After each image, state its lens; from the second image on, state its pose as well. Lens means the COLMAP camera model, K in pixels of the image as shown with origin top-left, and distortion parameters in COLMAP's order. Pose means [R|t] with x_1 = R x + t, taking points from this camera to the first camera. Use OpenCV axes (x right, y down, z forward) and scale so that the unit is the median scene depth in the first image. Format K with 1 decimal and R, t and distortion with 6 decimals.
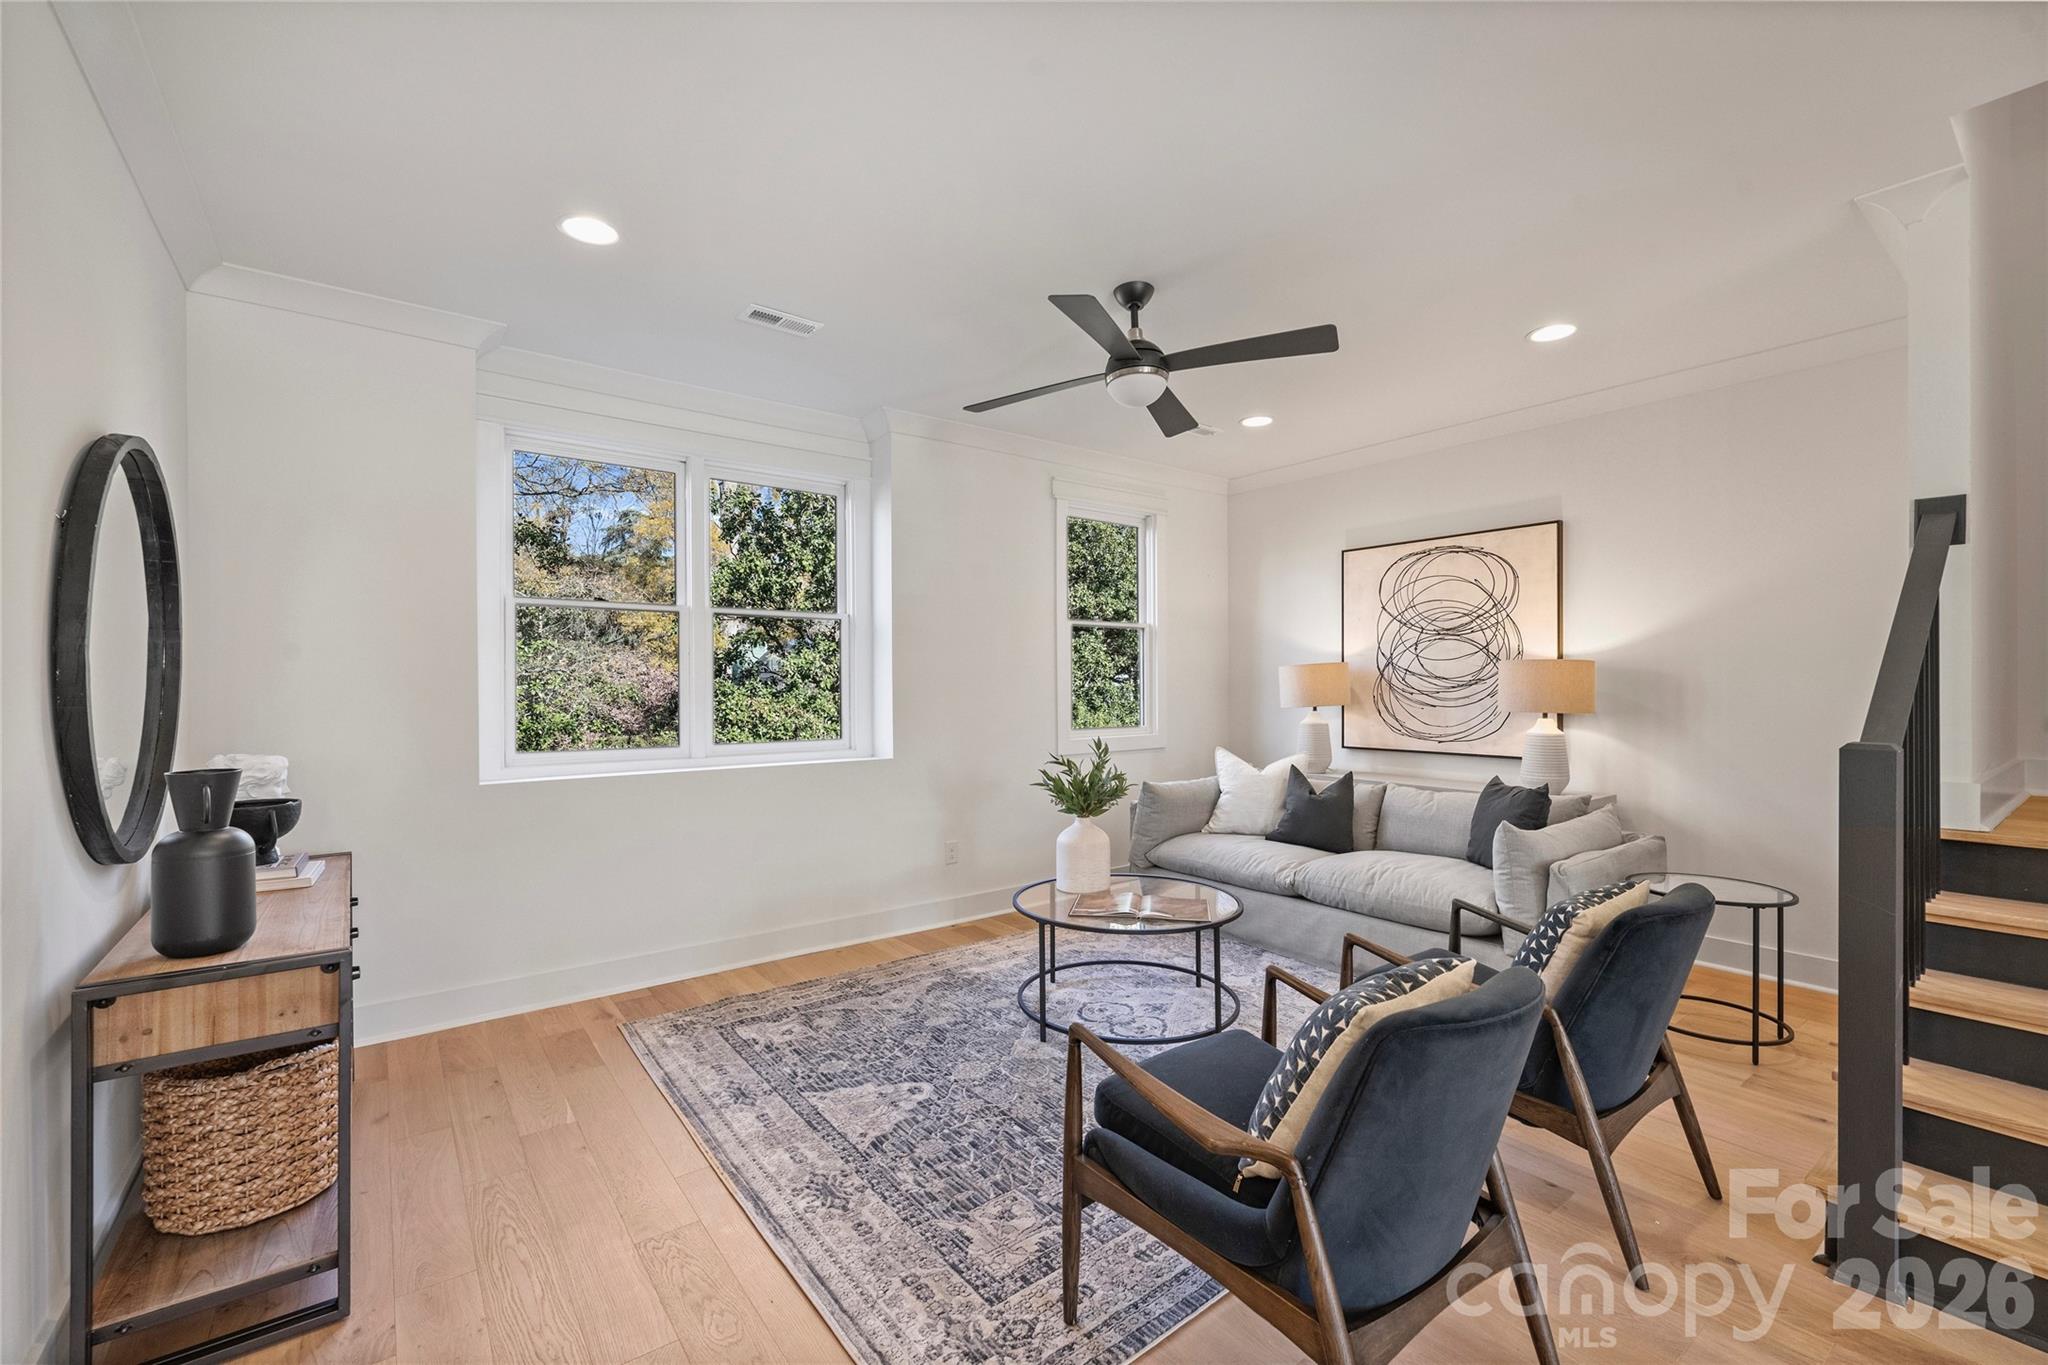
lens RADIAL K [[856.6, 0, 1021.0], [0, 856.6, 679.5], [0, 0, 1]] dist [-0.001026, -0.000094]
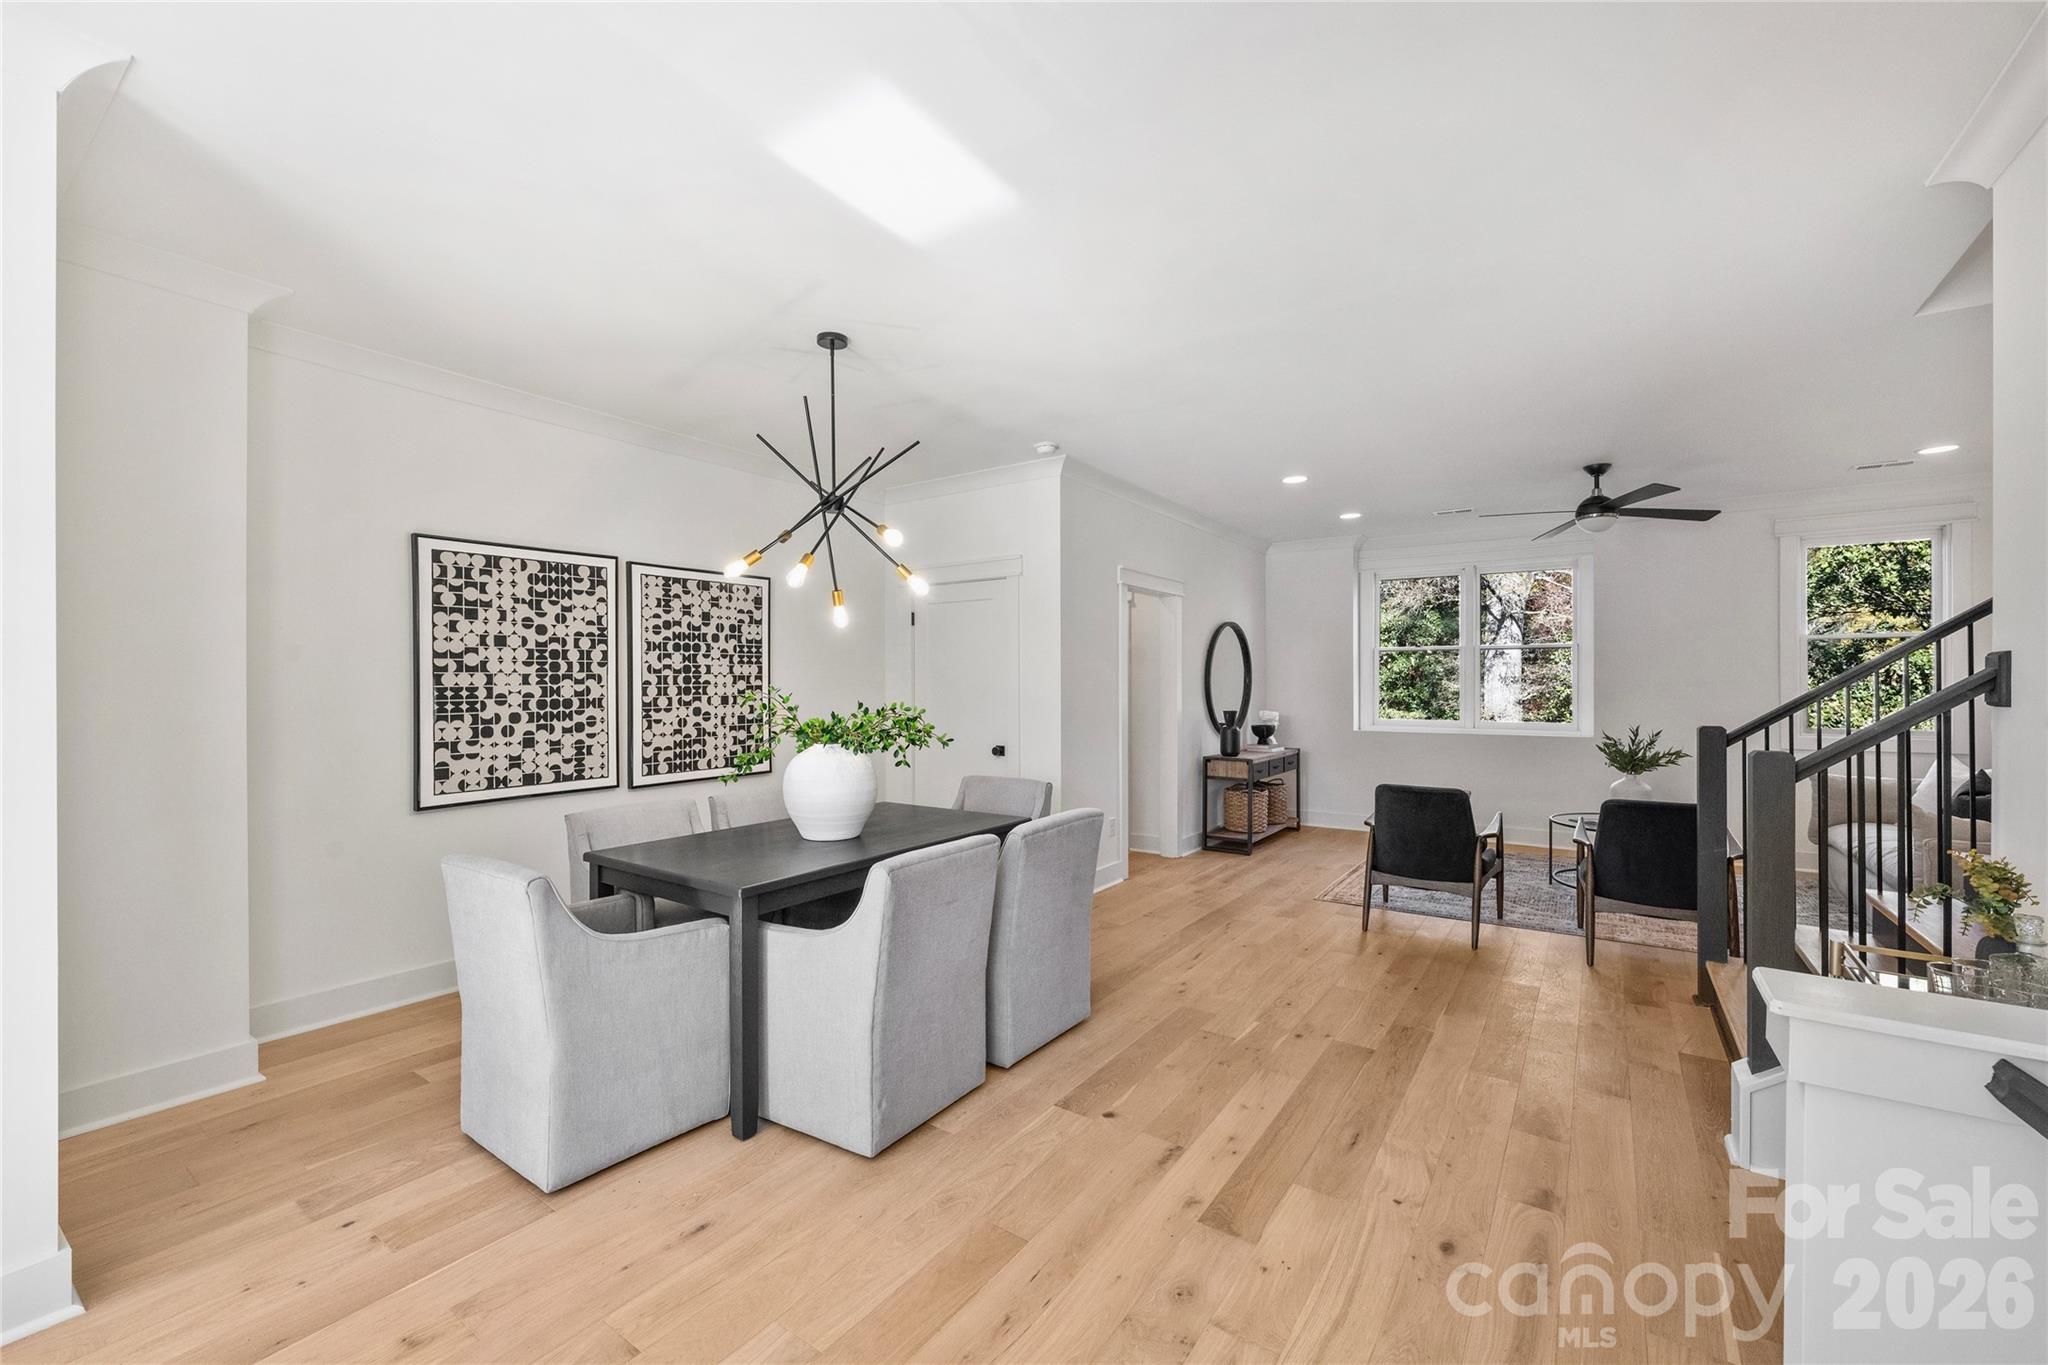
lens RADIAL K [[820.2, 0, 1021.0], [0, 820.2, 680.3], [0, 0, 1]] dist [-0.000327, -0.000107]
pose [[0.300615, 0.001251, -0.953745, 1.382024], [-0.004274, 0.999991, -0.000036, -0.015484], [0.953736, 0.004087, 0.300618, -0.617966]]
